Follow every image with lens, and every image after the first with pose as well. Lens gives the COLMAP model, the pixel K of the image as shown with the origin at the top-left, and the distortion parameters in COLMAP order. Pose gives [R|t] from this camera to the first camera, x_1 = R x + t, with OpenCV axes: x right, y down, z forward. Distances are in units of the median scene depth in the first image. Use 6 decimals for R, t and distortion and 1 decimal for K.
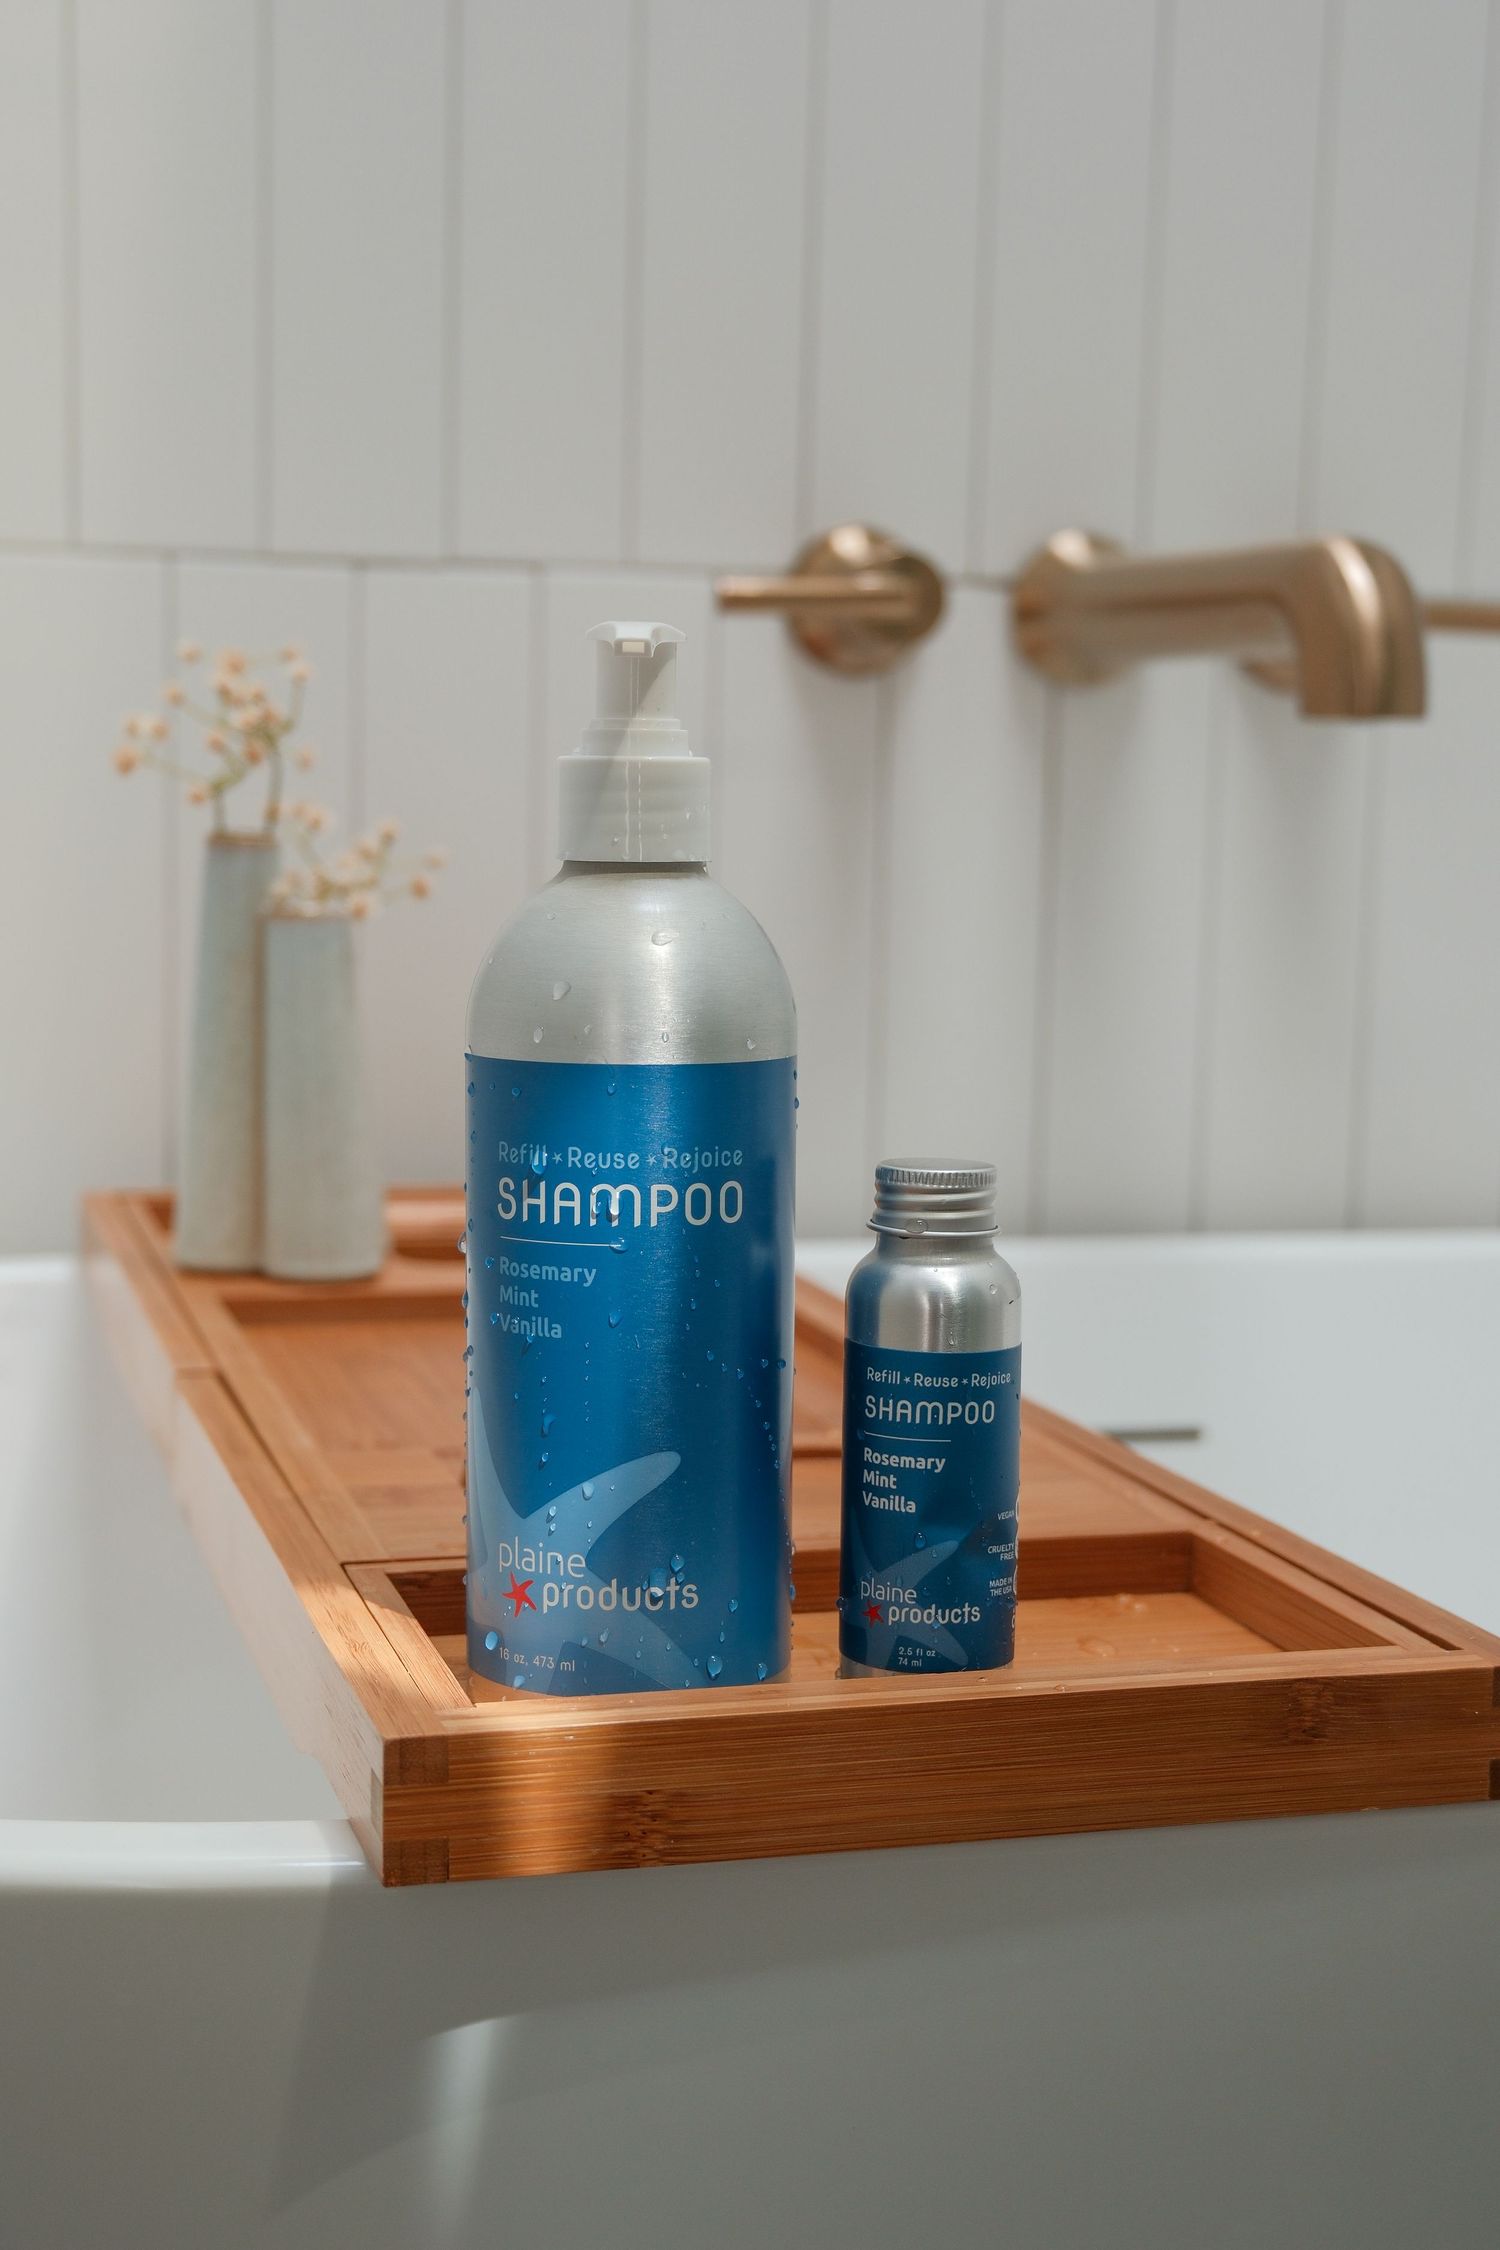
lens RADIAL K [[2972.2, 0, 750.0], [0, 2972.2, 1125.0], [0, 0, 1]] dist [0.020538, 0.036805]
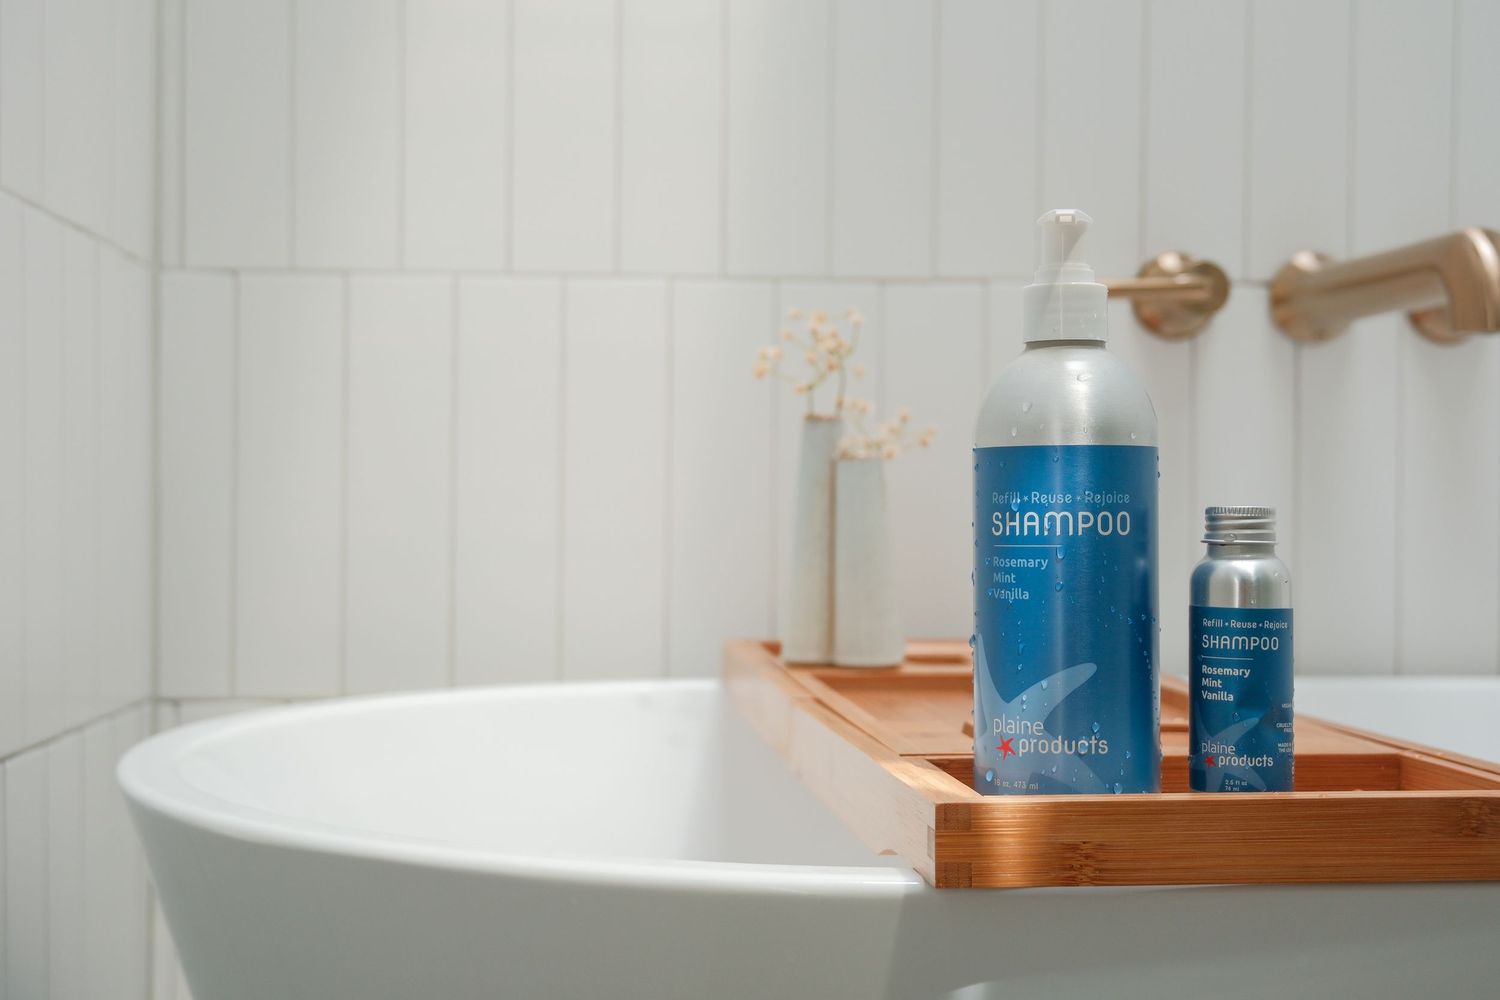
lens RADIAL K [[1886.3, 0, 750.0], [0, 1886.3, 500.0], [0, 0, 1]] dist [0.012240, -0.002068]
pose [[0.983821, -0.014793, -0.178542, -0.024202], [-0.008127, 0.991874, -0.126966, 0.156562], [0.178970, 0.126363, 0.975706, -0.152074]]
